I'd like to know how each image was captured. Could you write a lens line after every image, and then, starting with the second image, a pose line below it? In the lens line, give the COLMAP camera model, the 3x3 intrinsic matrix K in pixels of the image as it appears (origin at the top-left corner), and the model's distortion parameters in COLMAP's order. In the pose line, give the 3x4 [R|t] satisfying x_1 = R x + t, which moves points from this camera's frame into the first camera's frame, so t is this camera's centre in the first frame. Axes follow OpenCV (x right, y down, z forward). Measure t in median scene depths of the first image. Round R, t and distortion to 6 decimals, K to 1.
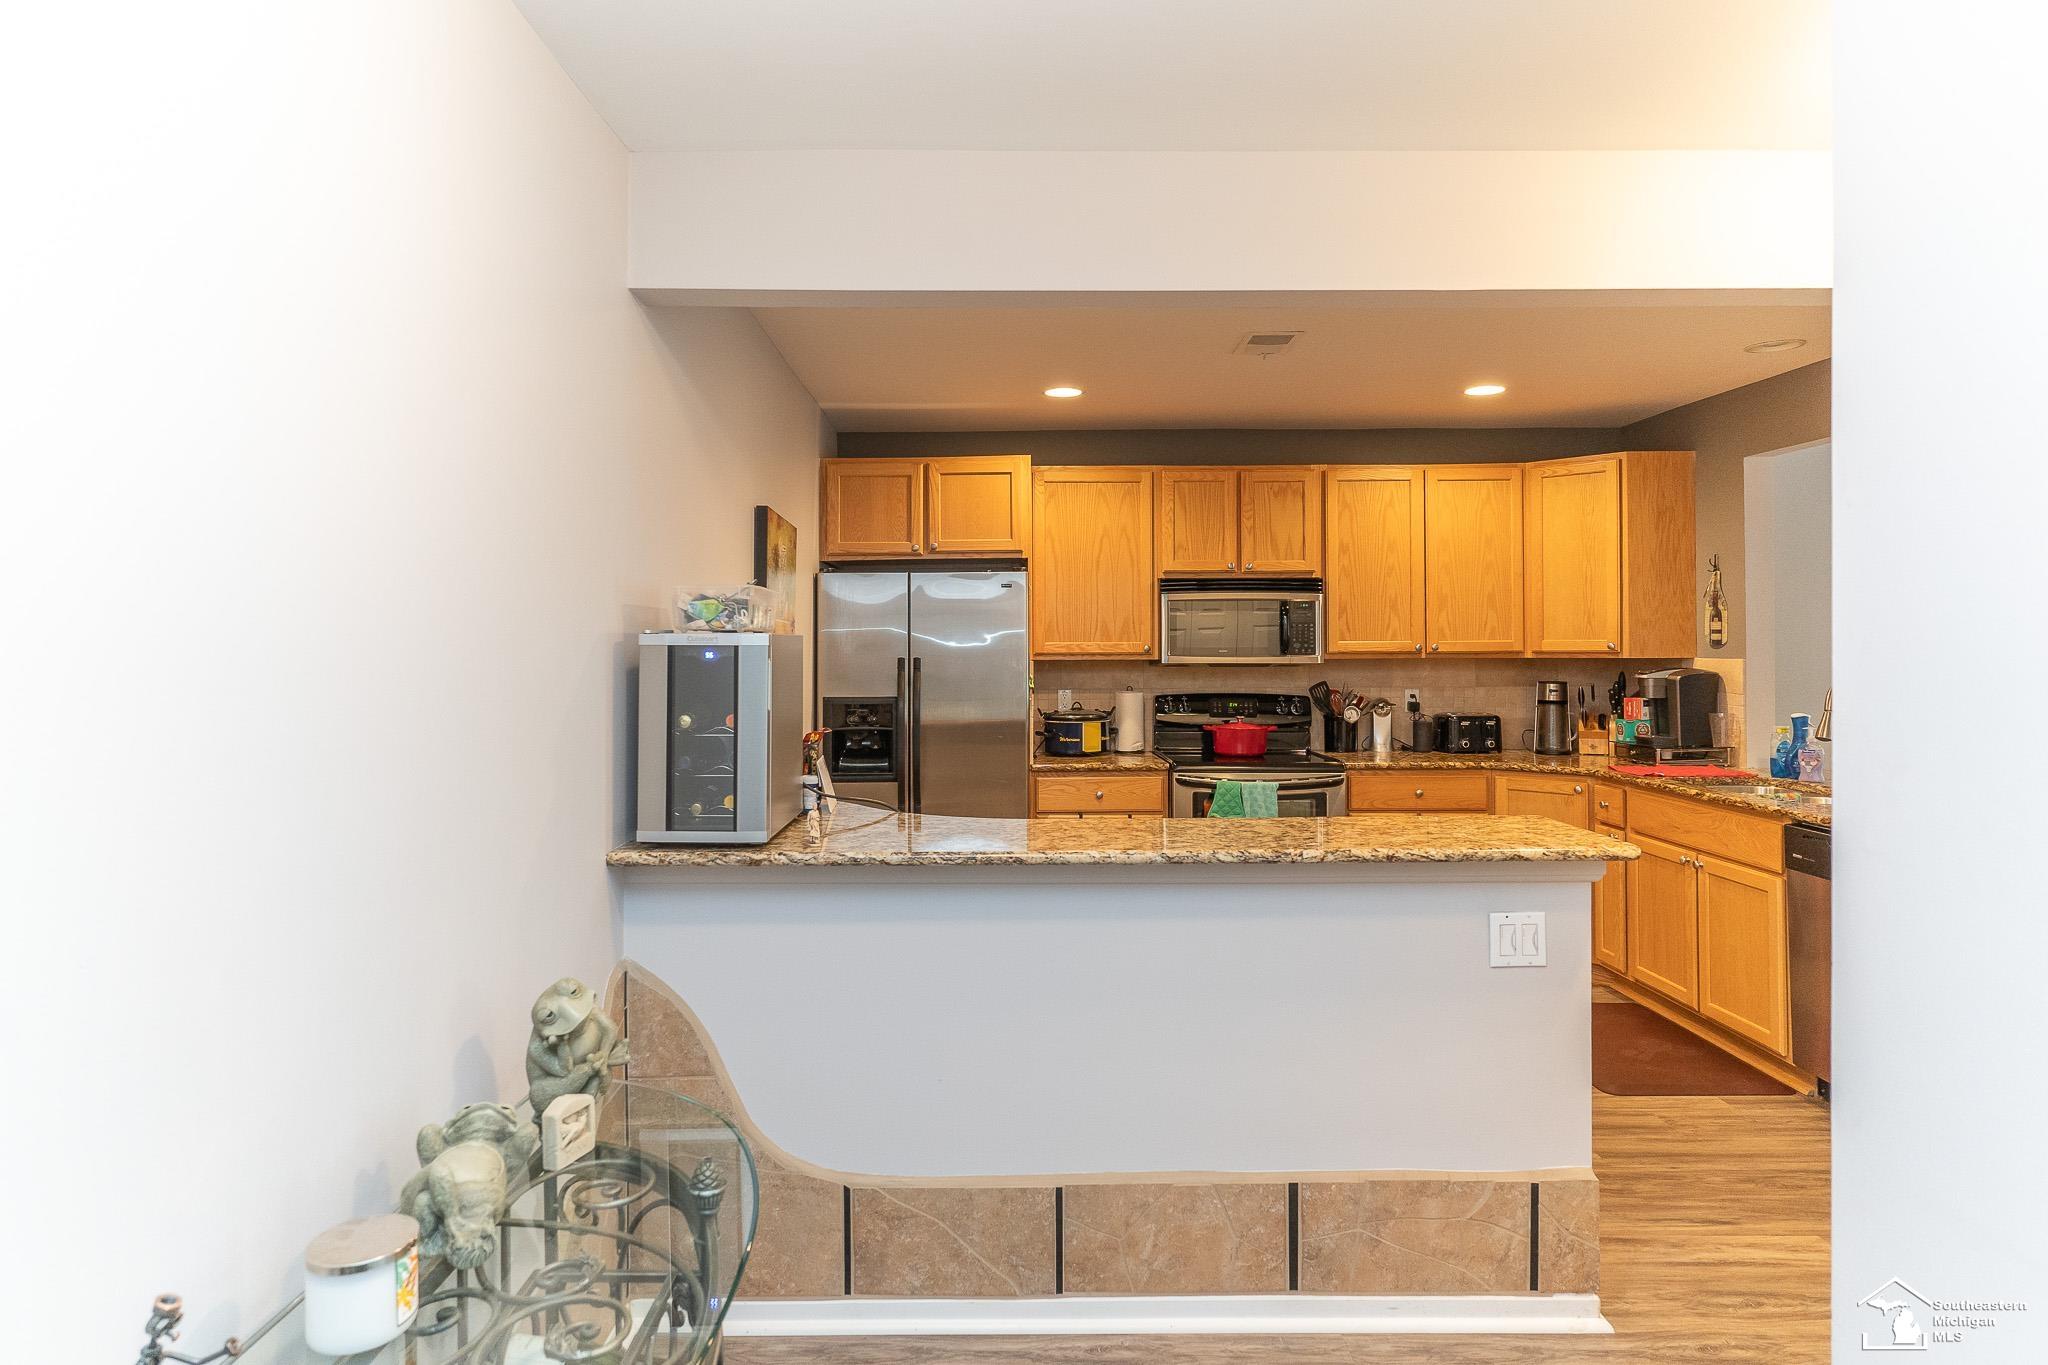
lens RADIAL K [[1201.8, 0, 1017.9], [0, 1201.8, 646.2], [0, 0, 1]] dist [-0.000623, 0.000066]
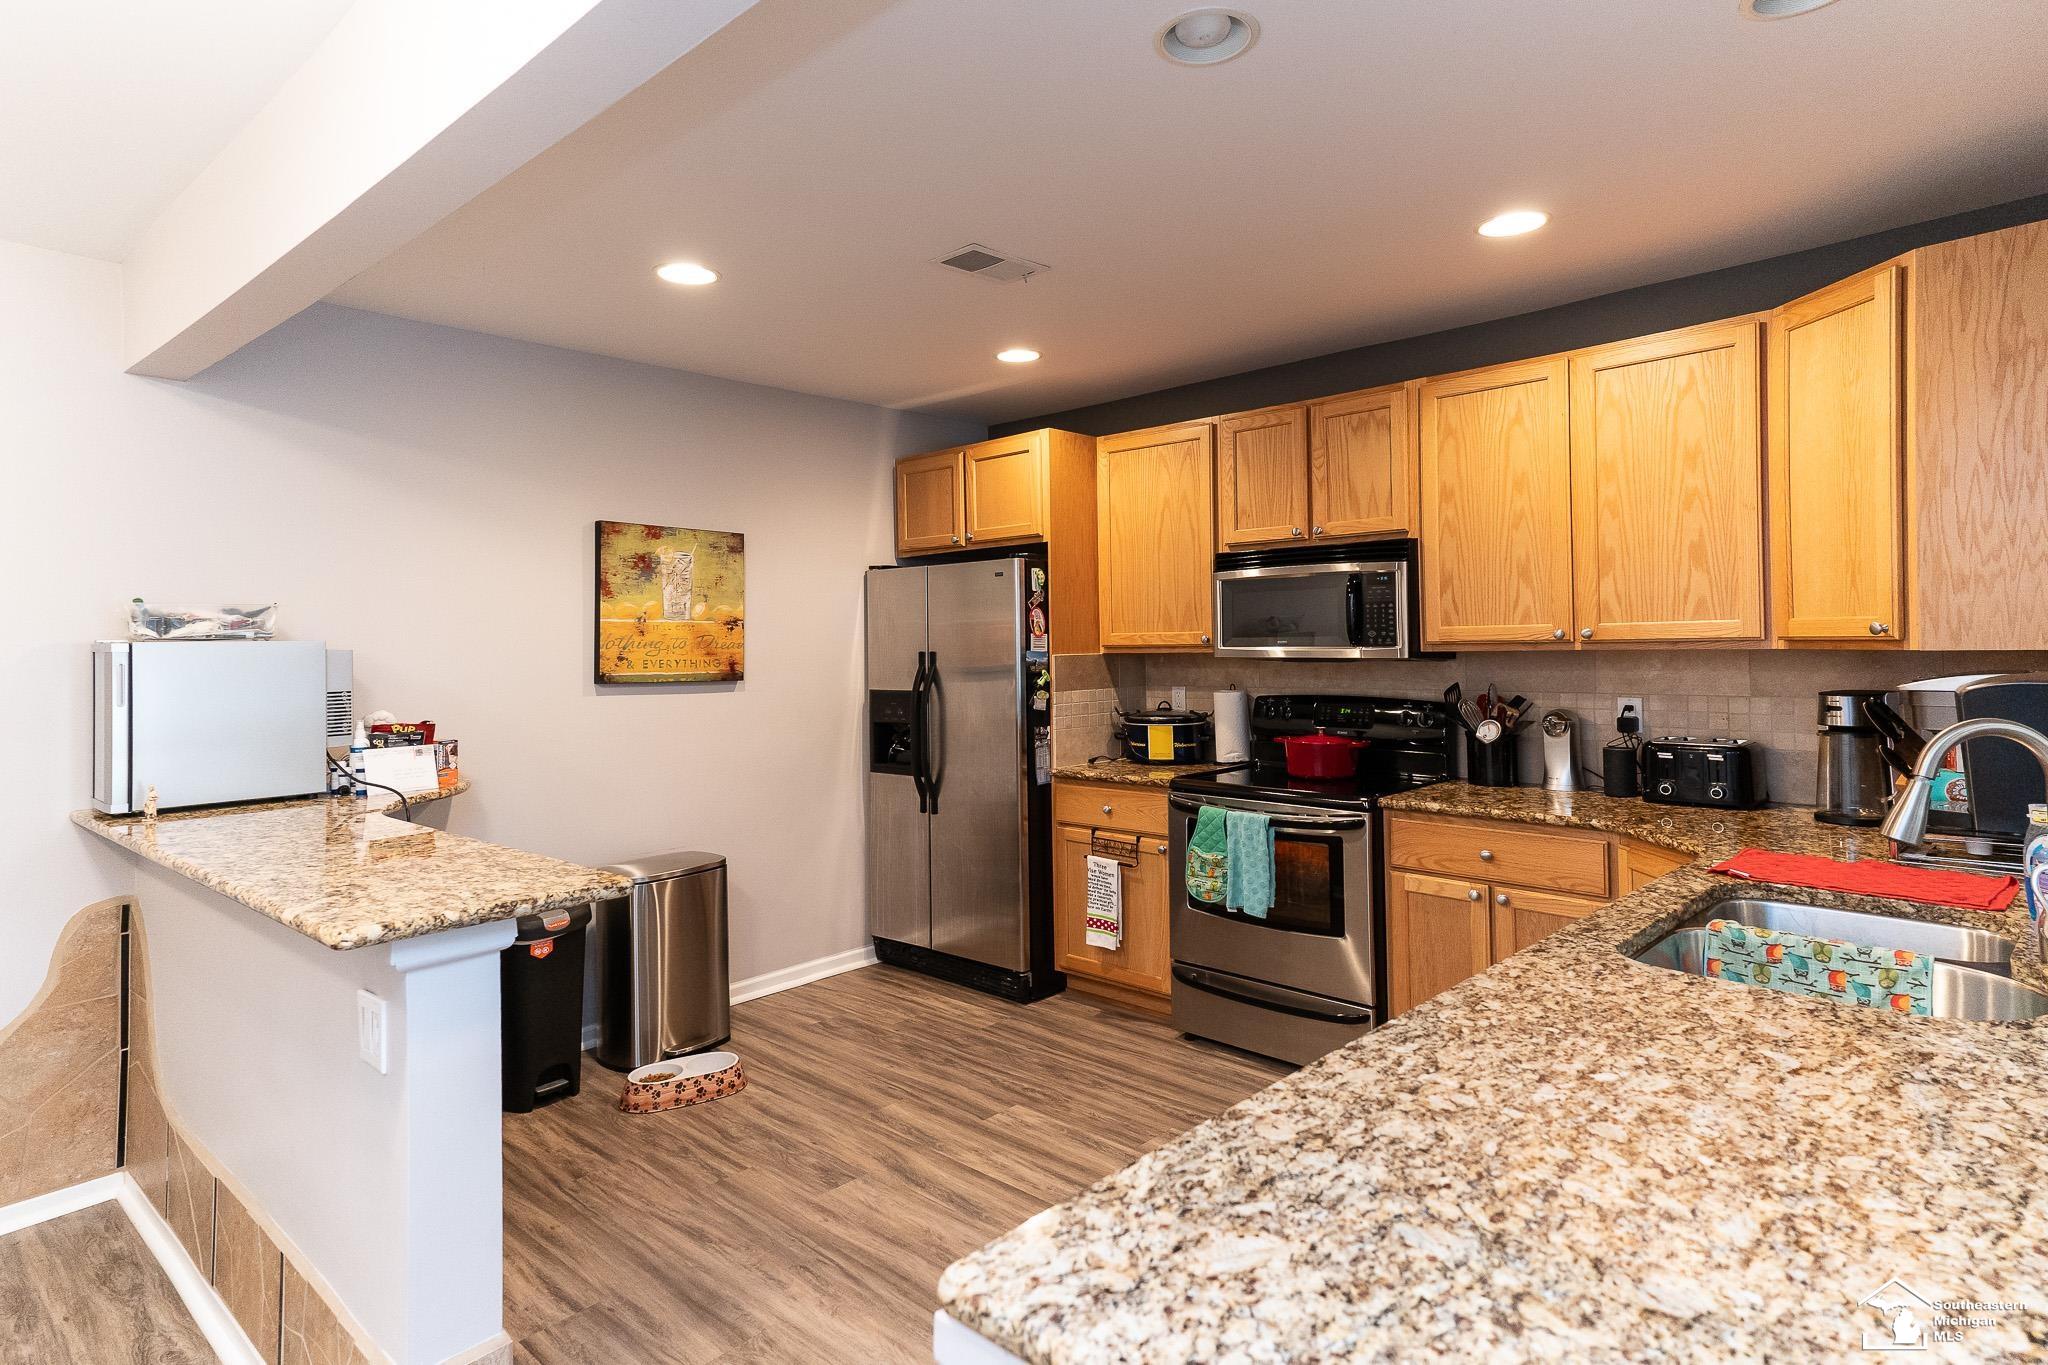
lens RADIAL K [[1151.1, 0, 1027.9], [0, 1151.1, 641.5], [0, 0, 1]] dist [0.054154, 0.033595]
pose [[0.707603, -0.007177, -0.706574, 0.583511], [0.014460, 0.999886, 0.004325, -0.001767], [0.706462, -0.013278, 0.707626, 0.353209]]
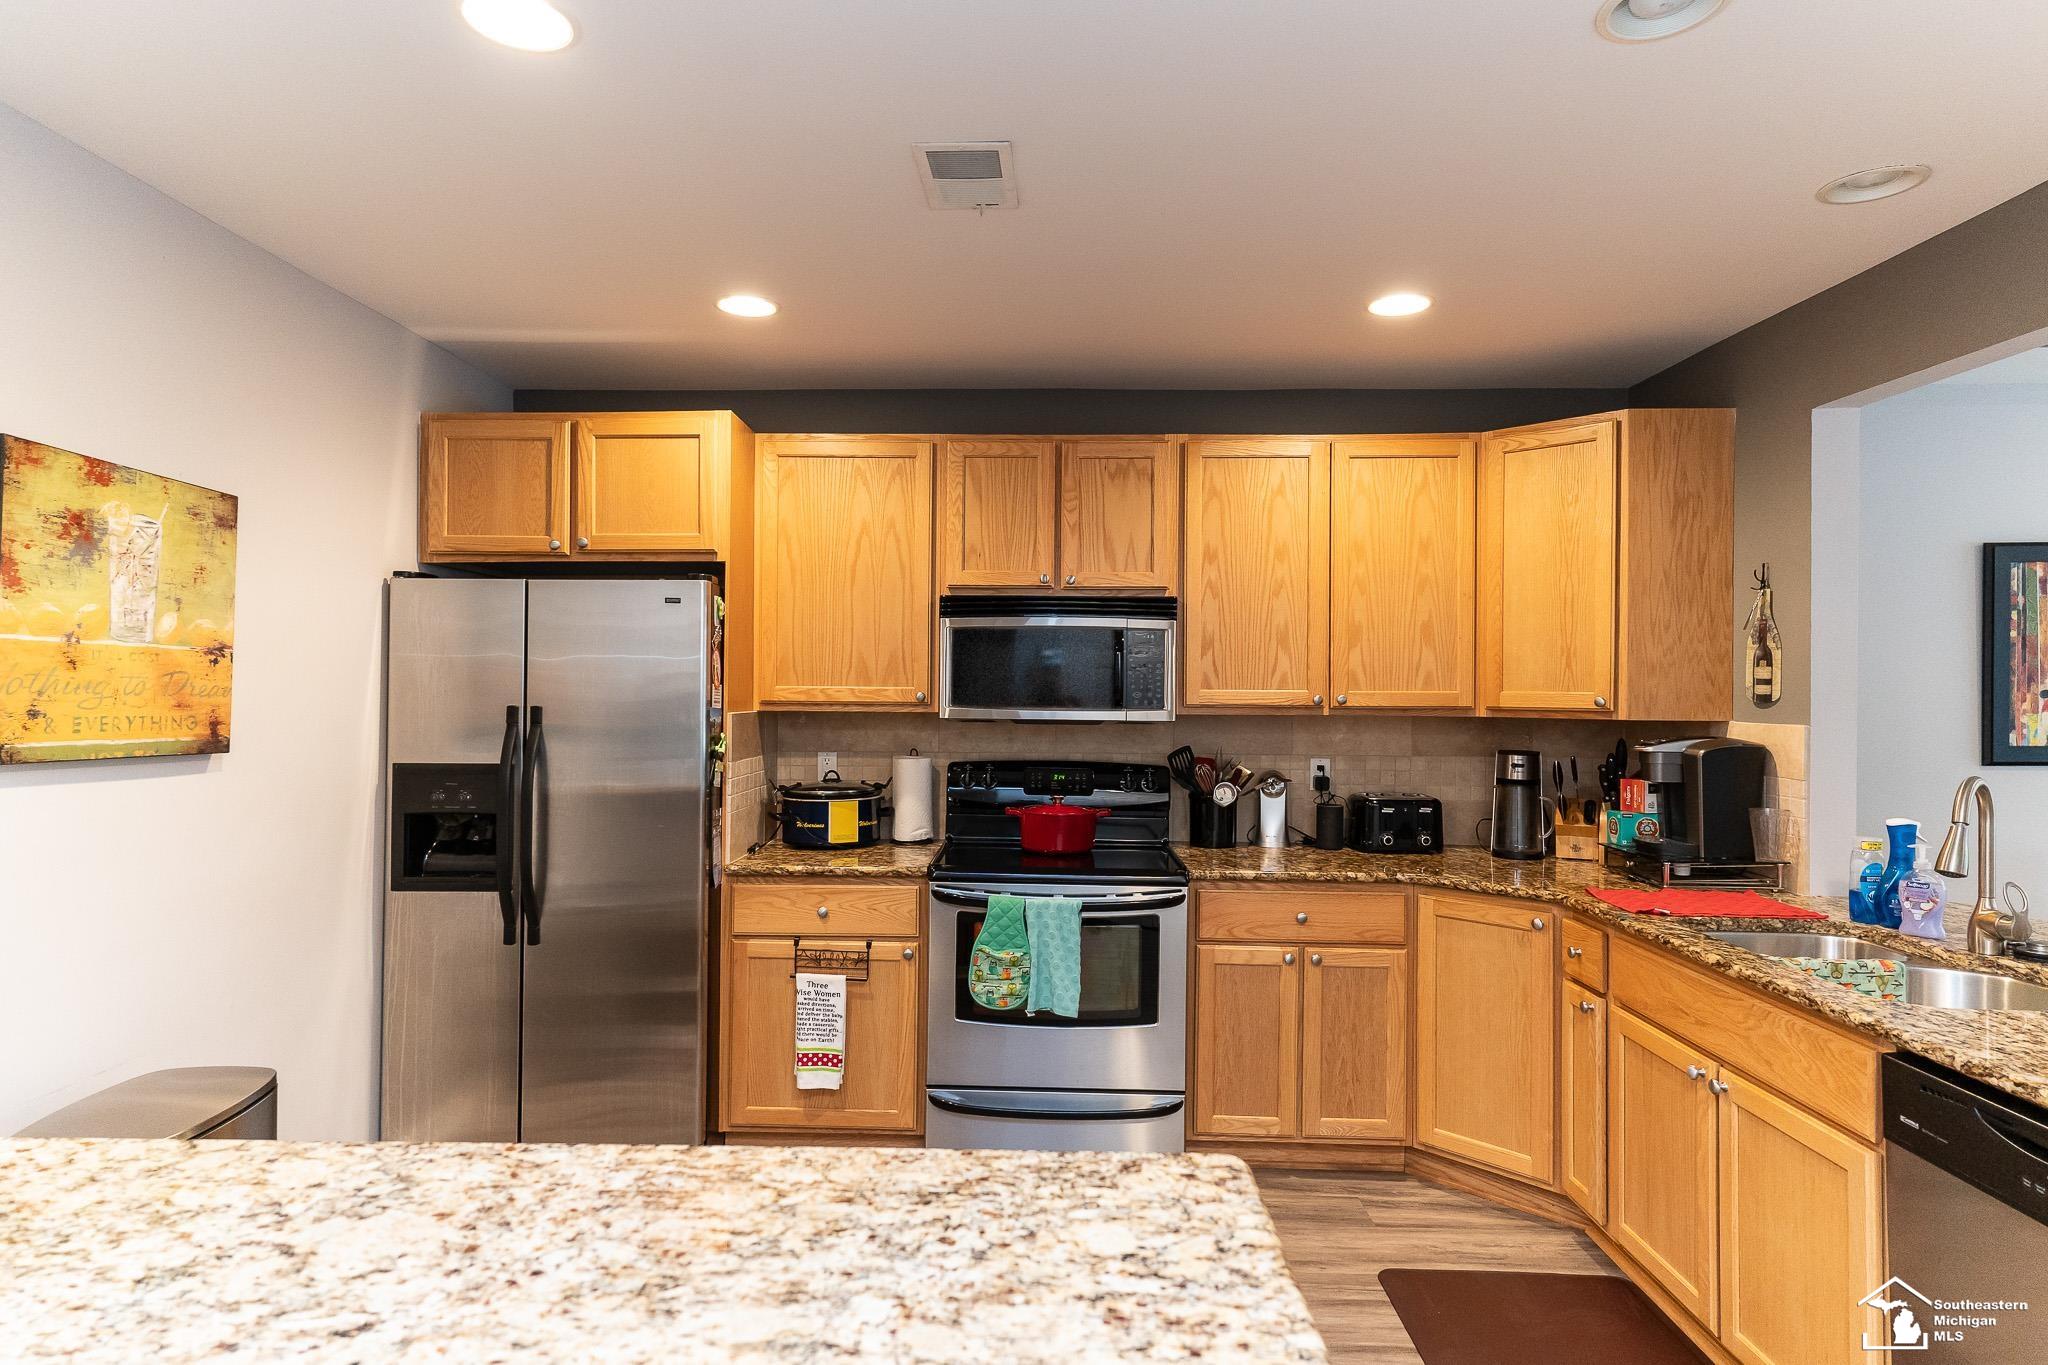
lens RADIAL K [[1166.3, 0, 1028.2], [0, 1166.3, 691.8], [0, 0, 1]] dist [0.013392, 0.000367]
pose [[0.998963, 0.012515, -0.043770, 0.199720], [-0.012370, 0.999917, 0.003592, -0.003922], [0.043811, -0.003047, 0.999035, 0.328845]]
